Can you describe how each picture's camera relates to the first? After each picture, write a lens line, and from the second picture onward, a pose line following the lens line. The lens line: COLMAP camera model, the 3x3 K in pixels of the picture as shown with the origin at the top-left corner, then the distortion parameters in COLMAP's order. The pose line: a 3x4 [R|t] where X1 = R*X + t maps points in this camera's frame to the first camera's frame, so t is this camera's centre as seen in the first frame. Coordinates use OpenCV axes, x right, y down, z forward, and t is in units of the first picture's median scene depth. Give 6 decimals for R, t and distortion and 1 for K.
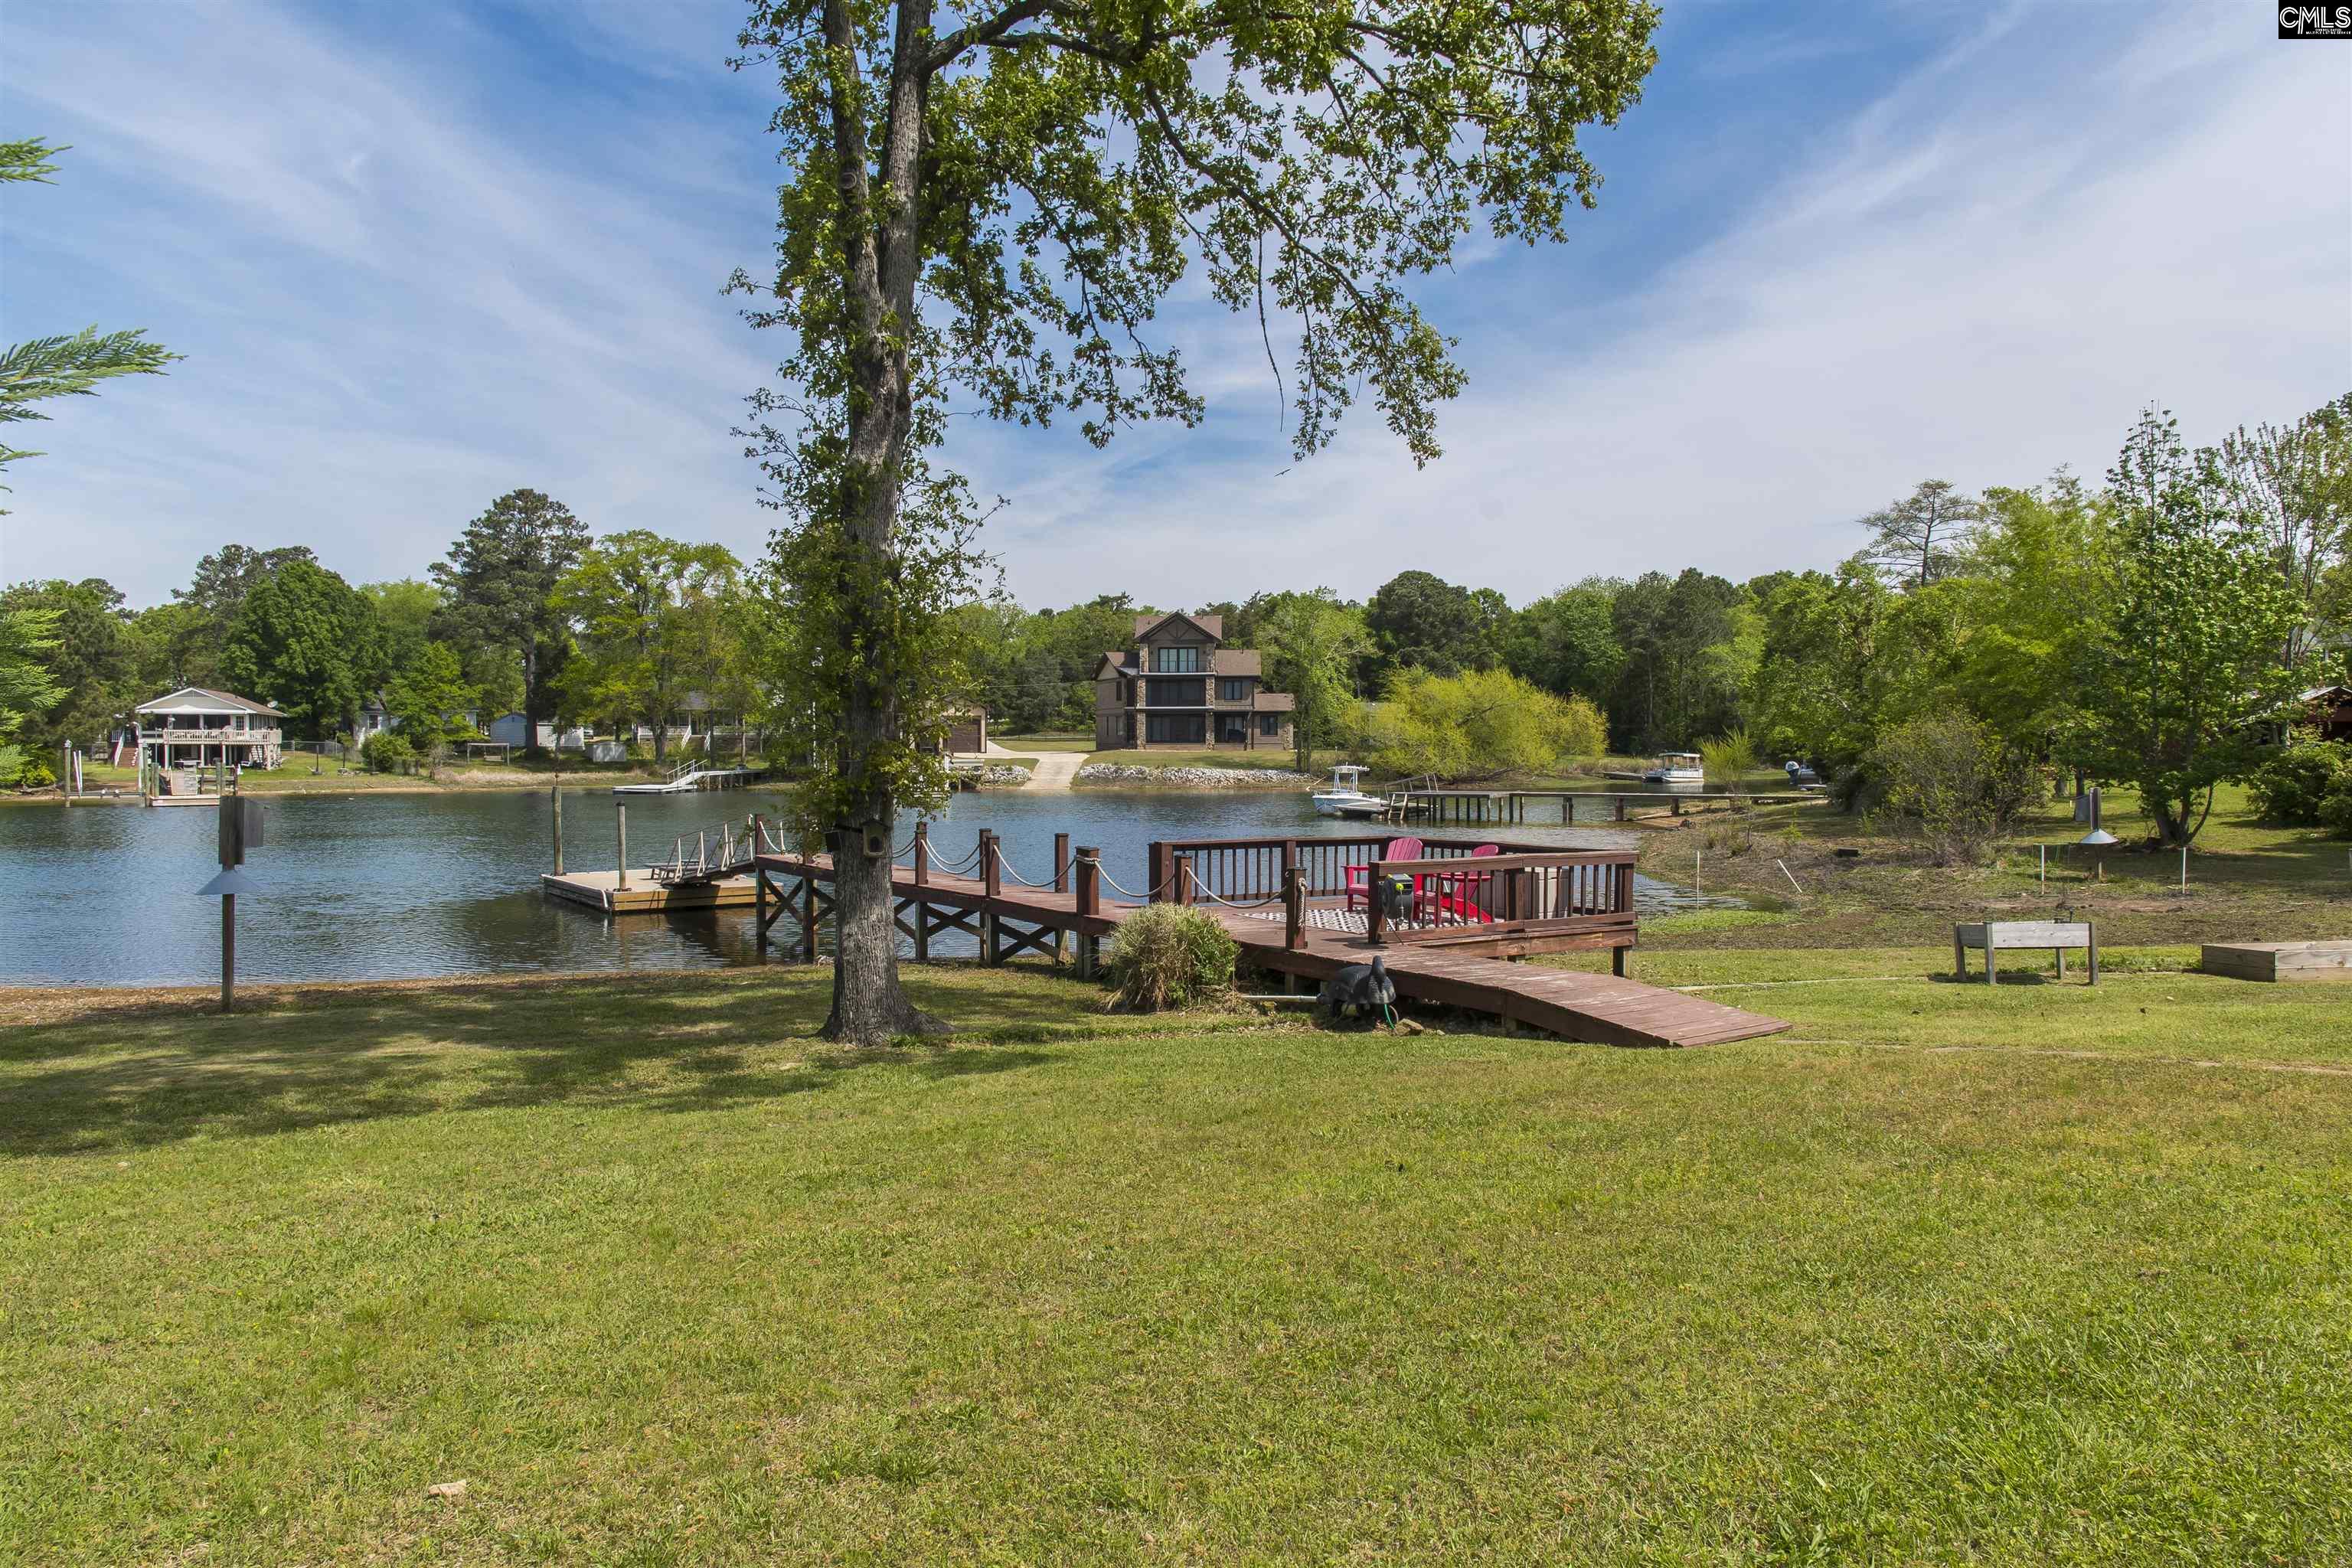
lens RADIAL K [[1629.2, 0, 1168.8], [0, 1629.2, 787.2], [0, 0, 1]] dist [0.020302, 0.000074]
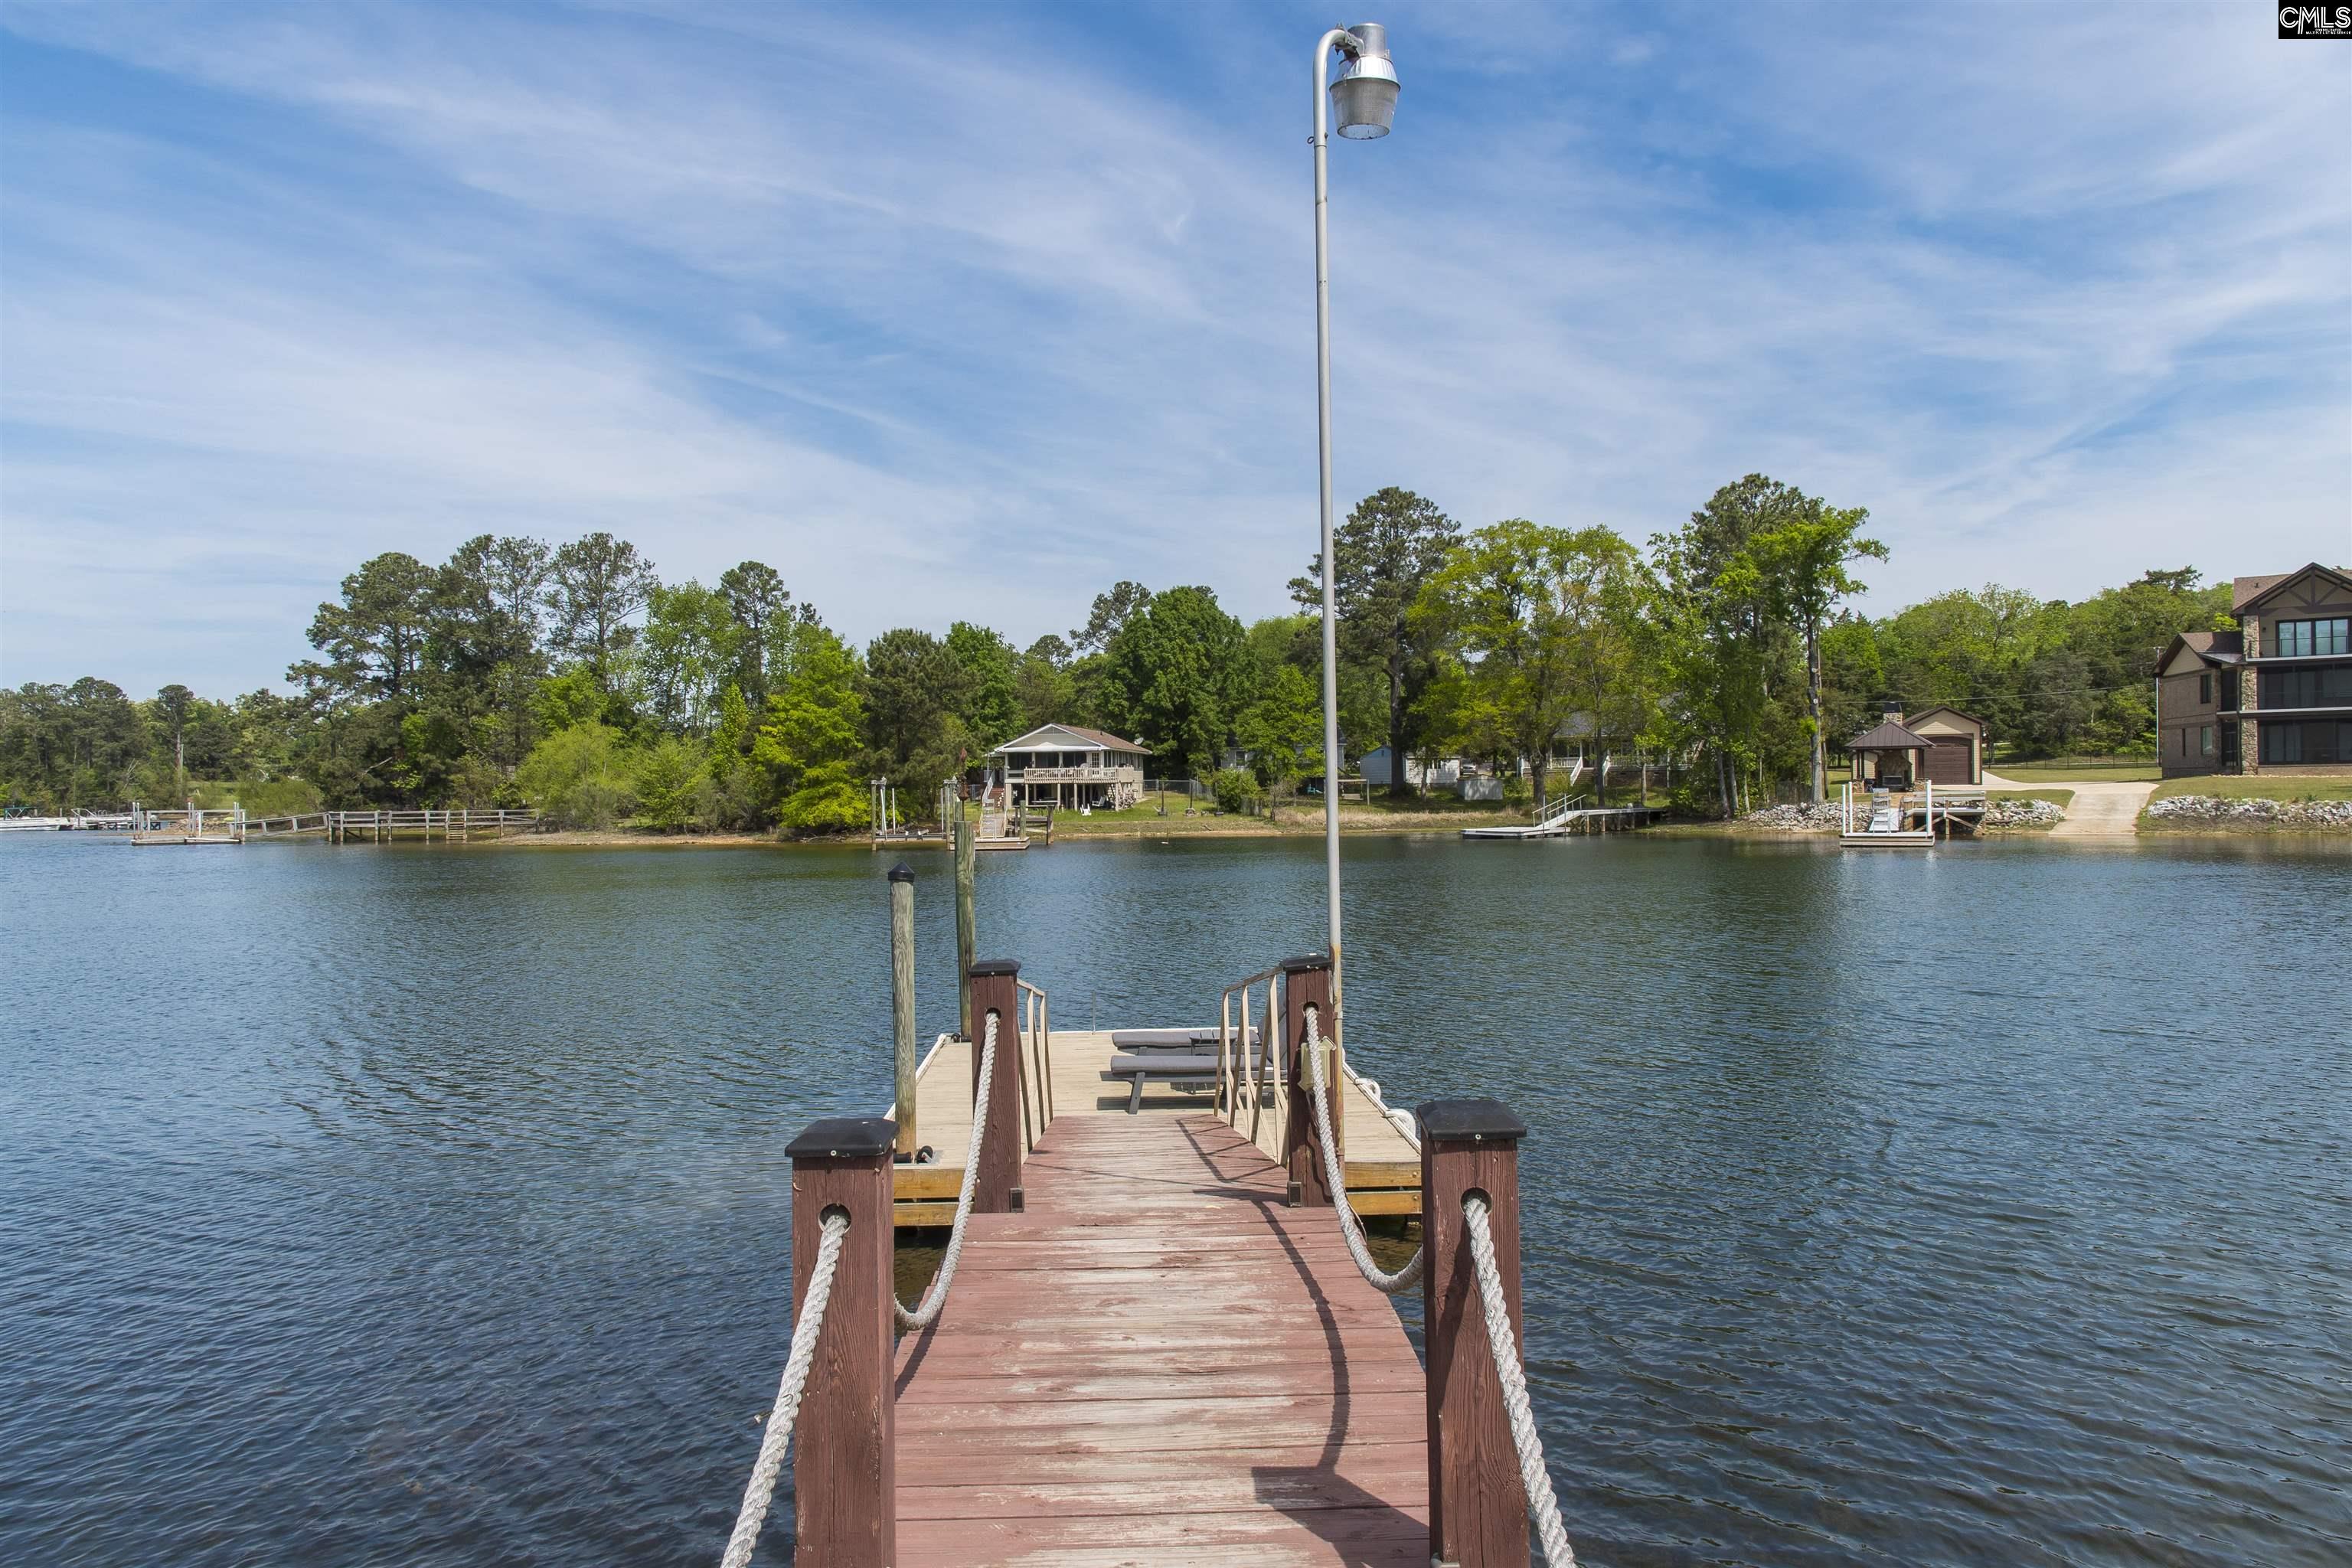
lens RADIAL K [[1629.2, 0, 1168.8], [0, 1629.2, 787.2], [0, 0, 1]] dist [0.020302, 0.000074]
pose [[0.846446, -0.011384, -0.532352, -0.034242], [-0.002902, 0.999658, -0.025992, 0.000157], [0.532466, 0.023546, 0.846124, 0.215186]]
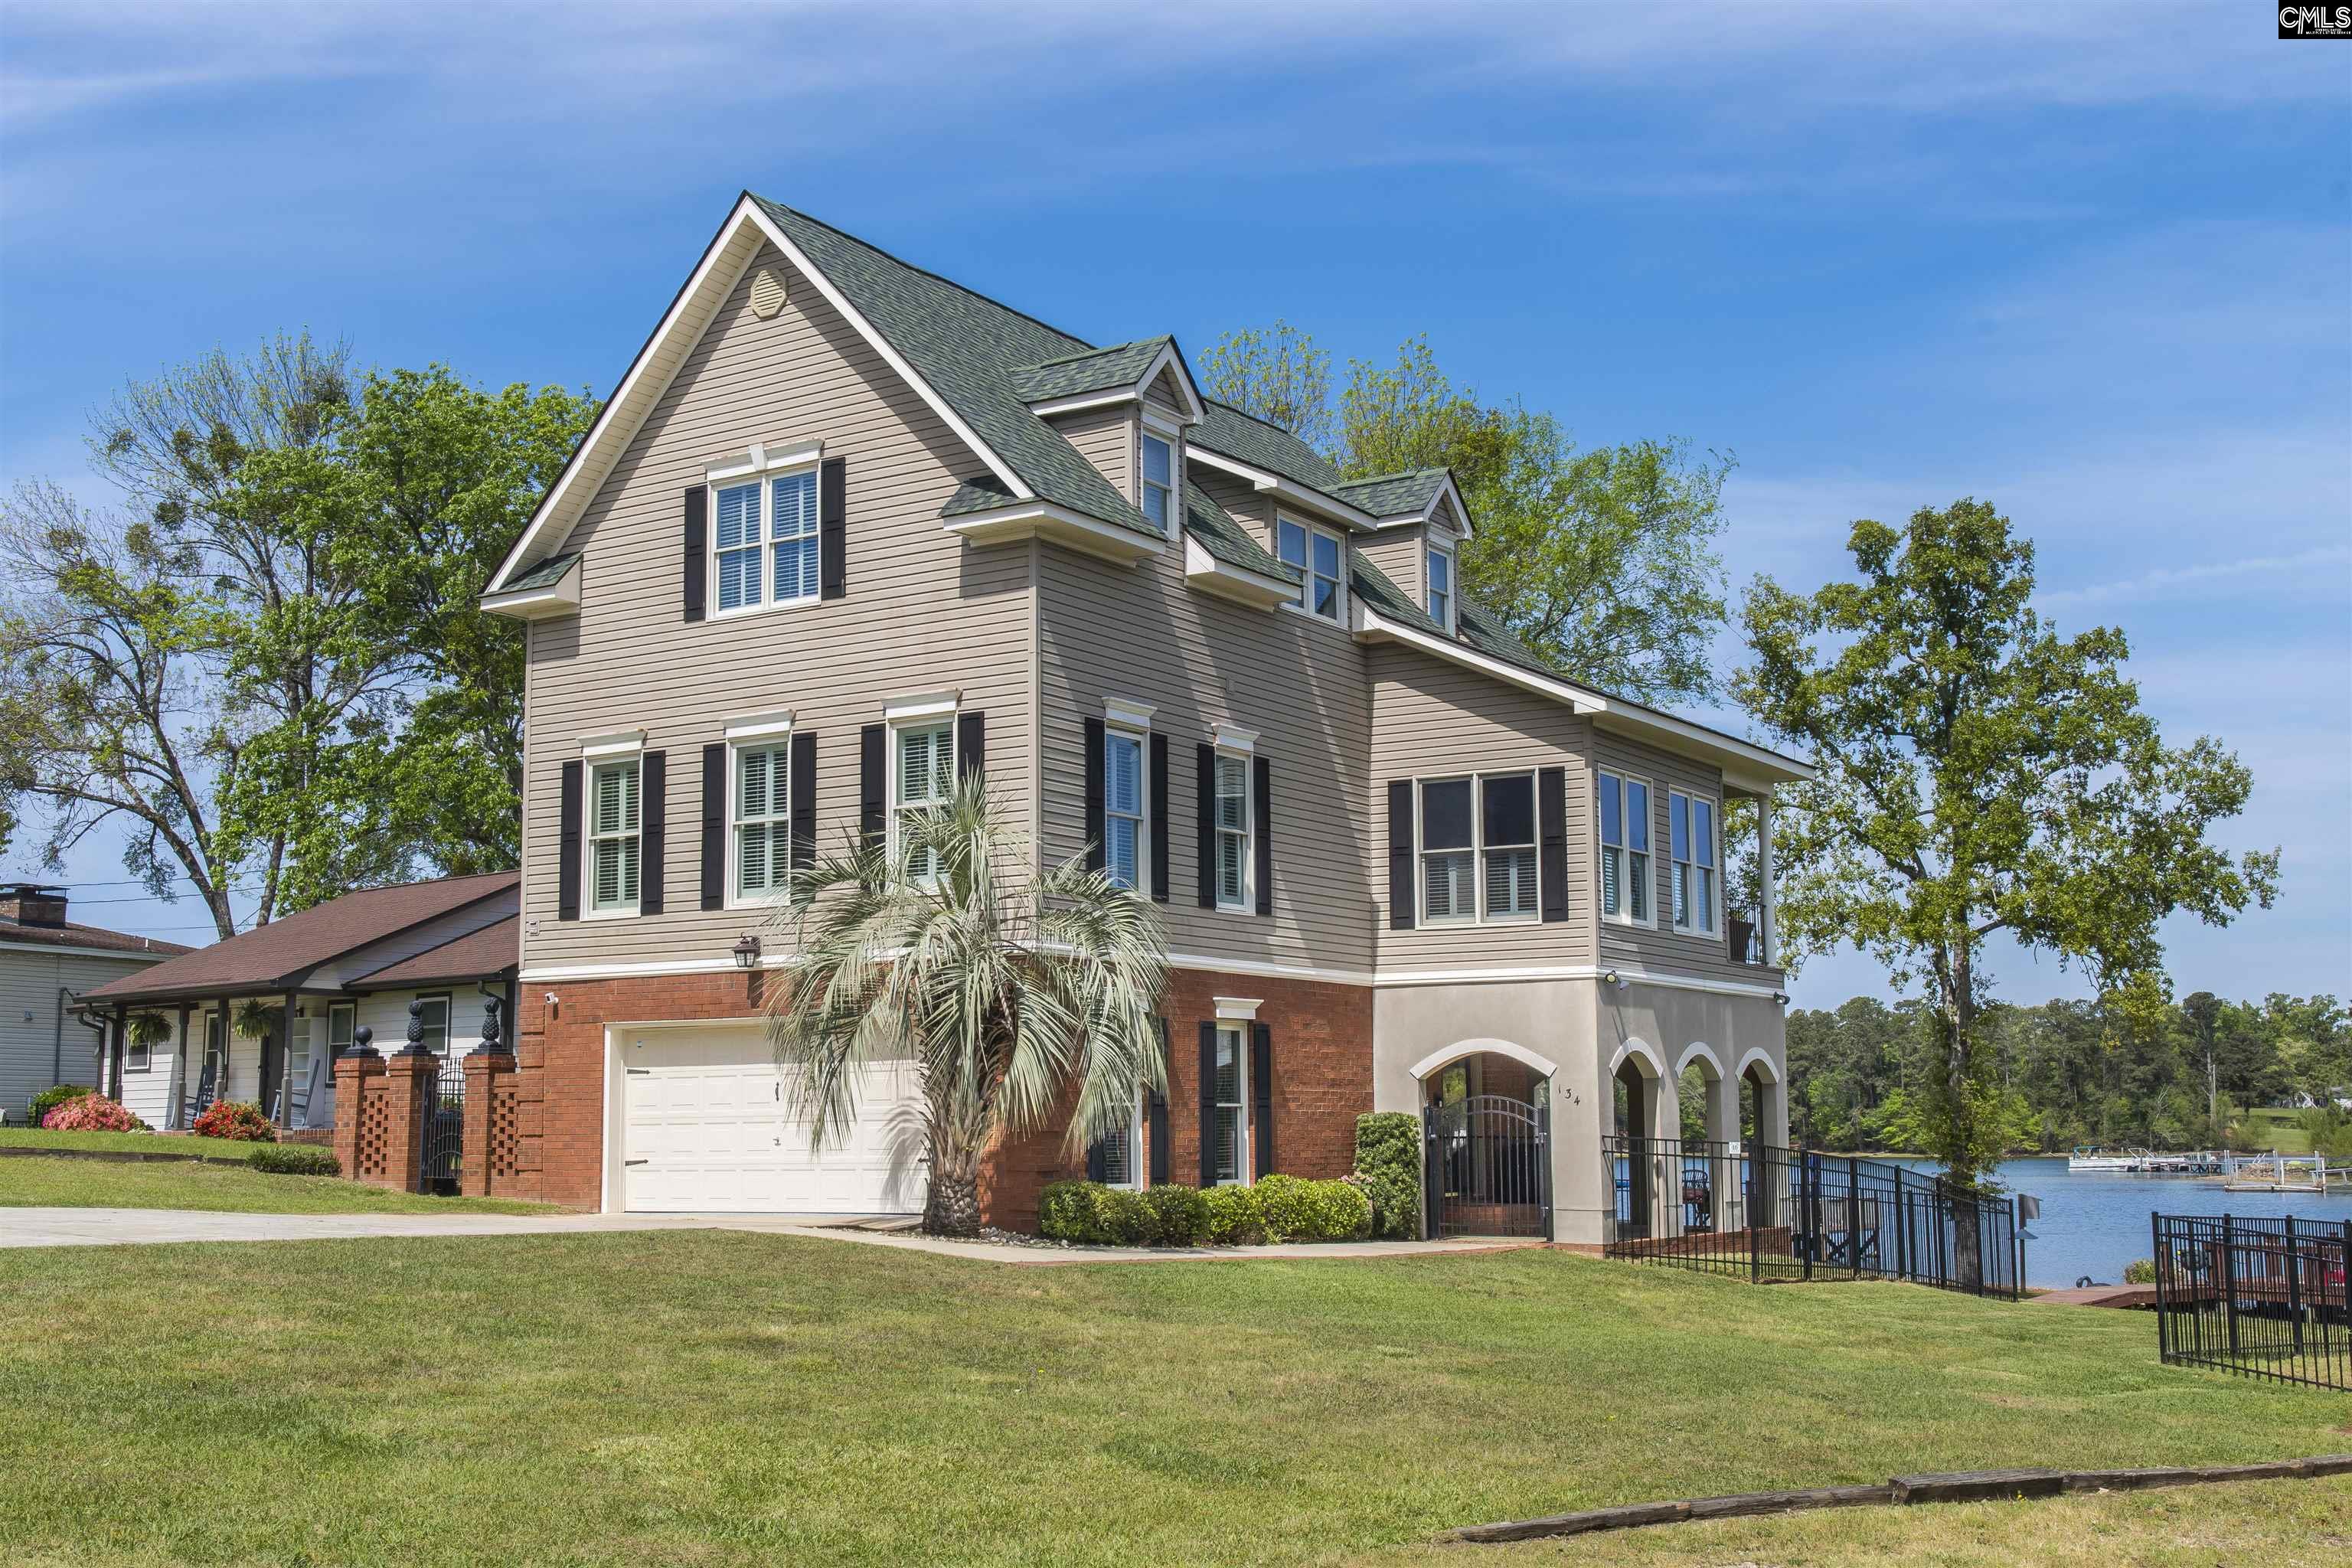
lens RADIAL K [[2528.2, 0, 1176.0], [0, 2528.2, 784.0], [0, 0, 1]] dist [0.009972, -0.000379]
pose [[0.094363, -0.136479, -0.986138, 0.367074], [-0.020447, 0.990084, -0.138981, -0.005630], [0.995328, 0.033278, 0.090637, -0.032623]]
